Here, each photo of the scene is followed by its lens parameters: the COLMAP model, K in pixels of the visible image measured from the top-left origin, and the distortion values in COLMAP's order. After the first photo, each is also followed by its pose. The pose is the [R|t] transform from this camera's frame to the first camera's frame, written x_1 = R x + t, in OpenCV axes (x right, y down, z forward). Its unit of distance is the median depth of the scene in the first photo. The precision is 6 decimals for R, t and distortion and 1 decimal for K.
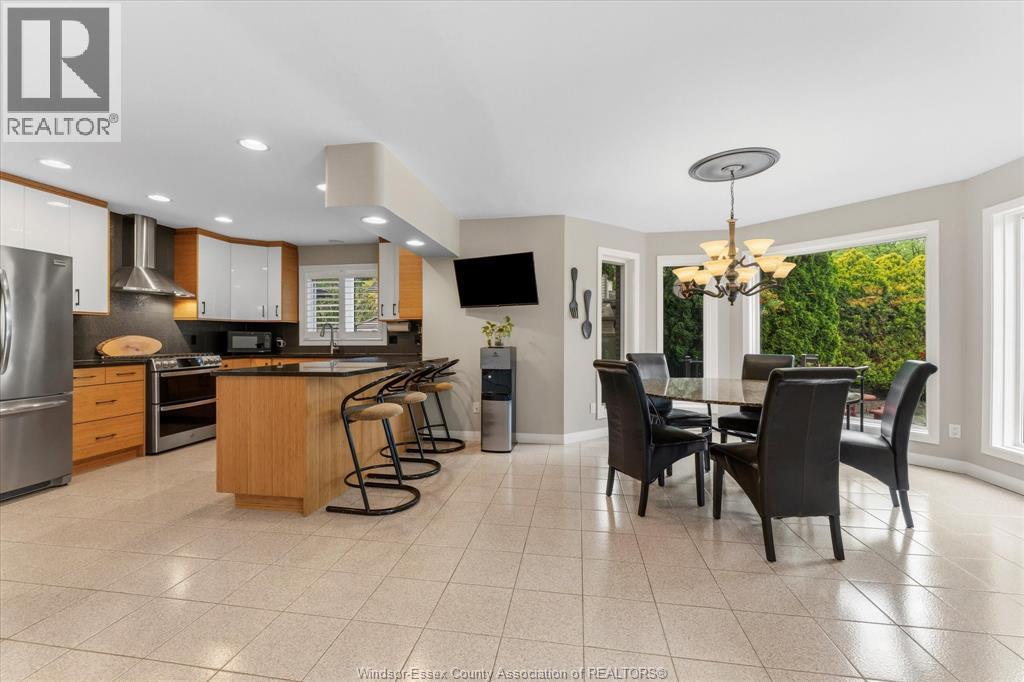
lens RADIAL K [[414.9, 0, 511.2], [0, 414.9, 336.9], [0, 0, 1]] dist [0.000377, 0.000093]
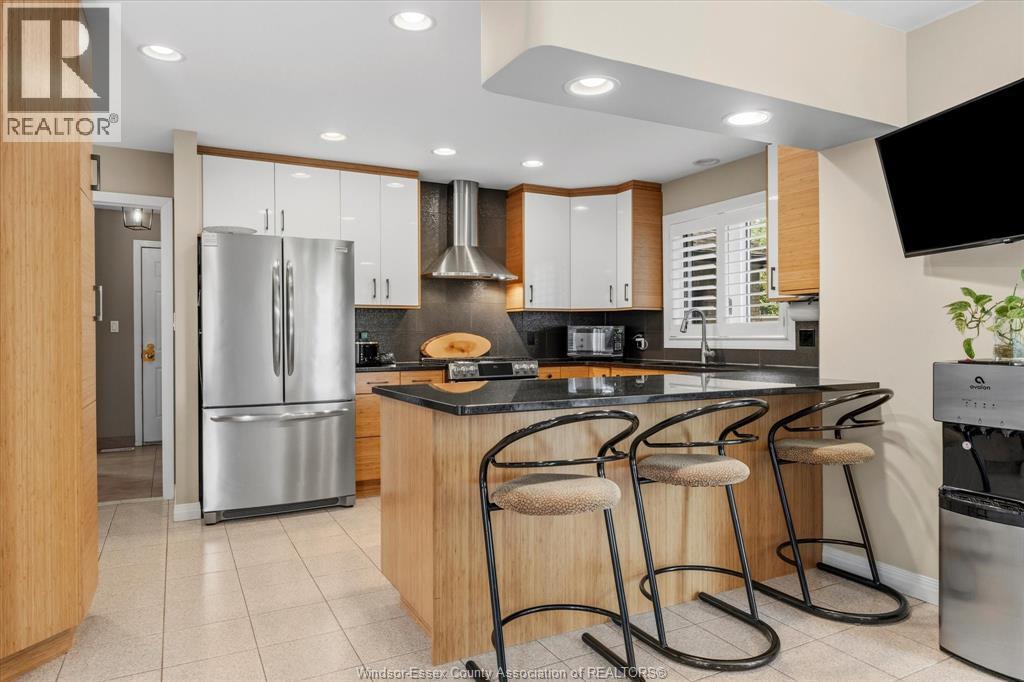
lens RADIAL K [[639.2, 0, 512.0], [0, 639.2, 341.0], [0, 0, 1]] dist [0.001216, 0.000836]
pose [[0.602092, 0.005121, -0.798410, 0.131362], [0.005000, 0.999936, 0.010185, 0.000440], [0.798411, -0.010124, 0.602027, 0.331337]]
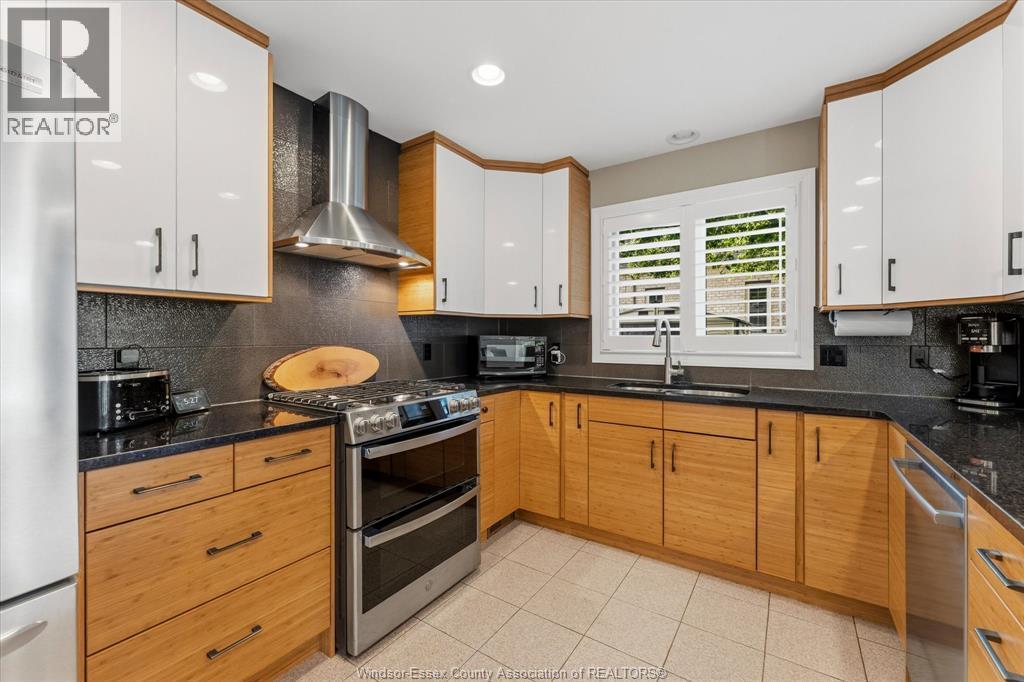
lens RADIAL K [[414.9, 0, 511.2], [0, 414.9, 336.9], [0, 0, 1]] dist [0.000377, 0.000093]
pose [[0.907053, 0.000967, -0.421015, -0.490440], [-0.000258, 0.999998, 0.001739, -0.015162], [0.421016, -0.001469, 0.907052, 0.621260]]
